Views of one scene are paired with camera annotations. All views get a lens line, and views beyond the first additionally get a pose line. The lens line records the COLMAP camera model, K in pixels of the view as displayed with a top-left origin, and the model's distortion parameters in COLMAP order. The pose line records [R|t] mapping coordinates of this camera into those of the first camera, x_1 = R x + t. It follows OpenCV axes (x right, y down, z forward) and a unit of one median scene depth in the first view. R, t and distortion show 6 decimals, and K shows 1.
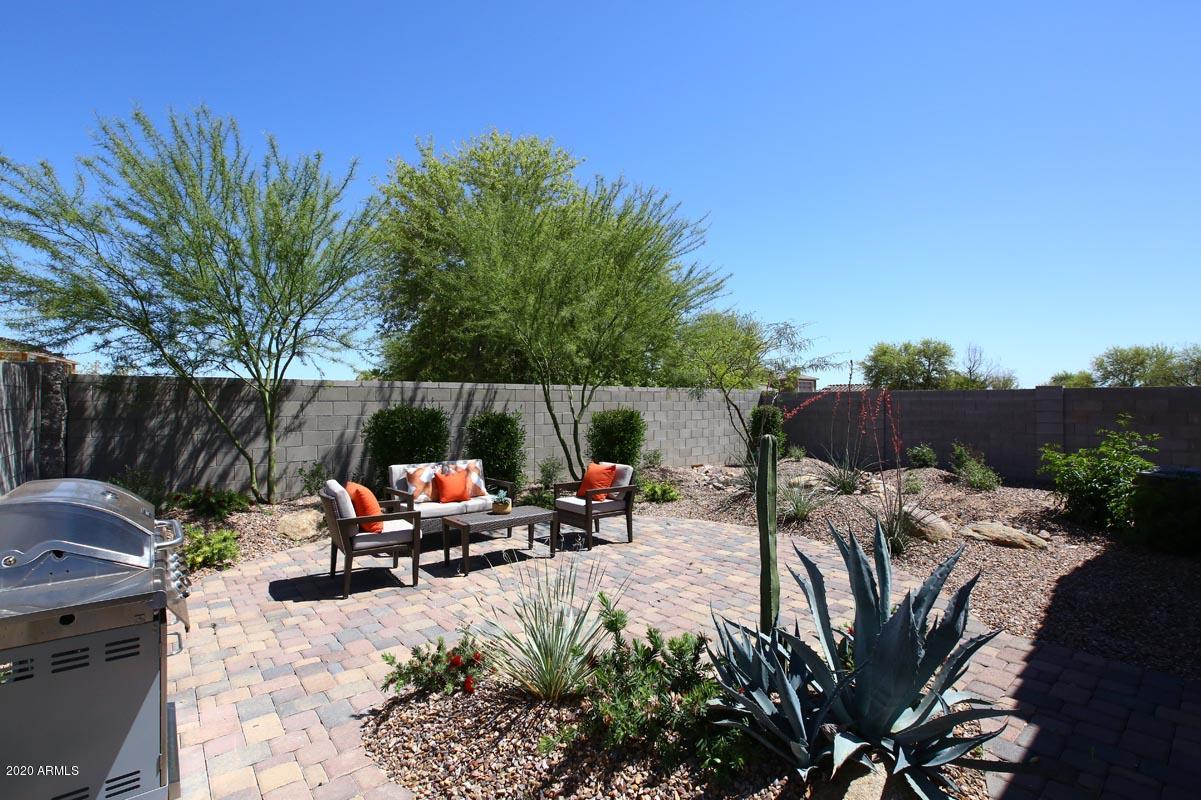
lens RADIAL K [[544.4, 0, 600.5], [0, 544.4, 400.0], [0, 0, 1]] dist [-0.050536, 0.018322]
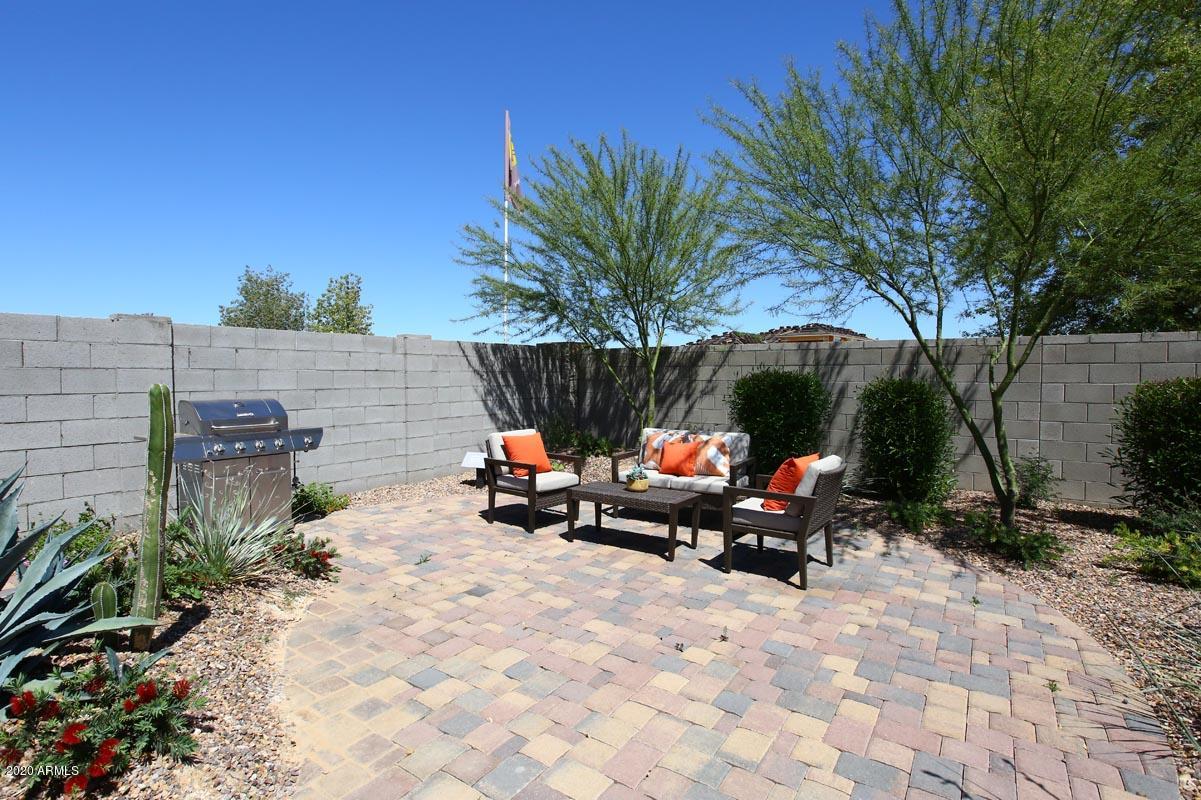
lens RADIAL K [[578.8, 0, 595.4], [0, 578.8, 395.2], [0, 0, 1]] dist [-0.045005, 0.018806]
pose [[0.277109, 0.031771, -0.960313, 0.369818], [0.007909, 0.999344, 0.035345, 0.014018], [0.960806, -0.017390, 0.276676, 0.377102]]
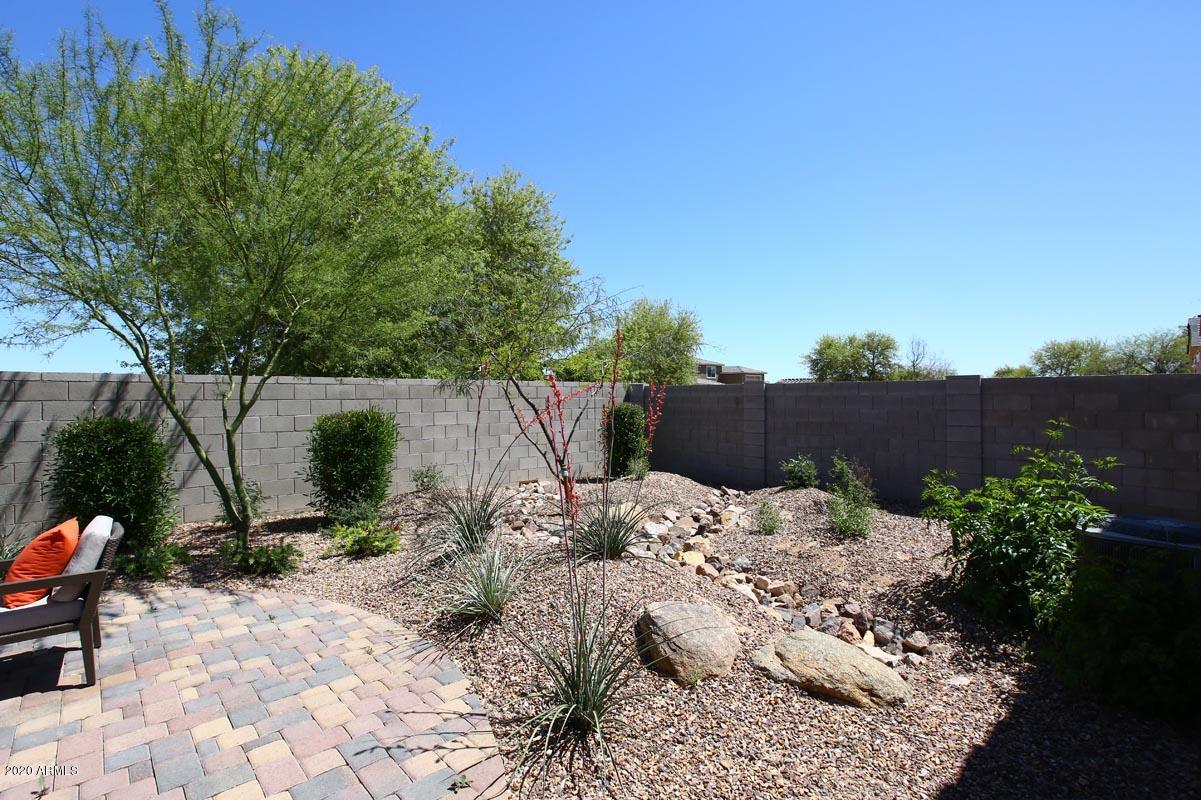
lens RADIAL K [[544.4, 0, 600.5], [0, 544.4, 400.0], [0, 0, 1]] dist [-0.050536, 0.018322]
pose [[0.997813, -0.005005, 0.065908, 0.303192], [0.004421, 0.999950, 0.008995, -0.001888], [-0.065950, -0.008684, 0.997785, 0.302117]]
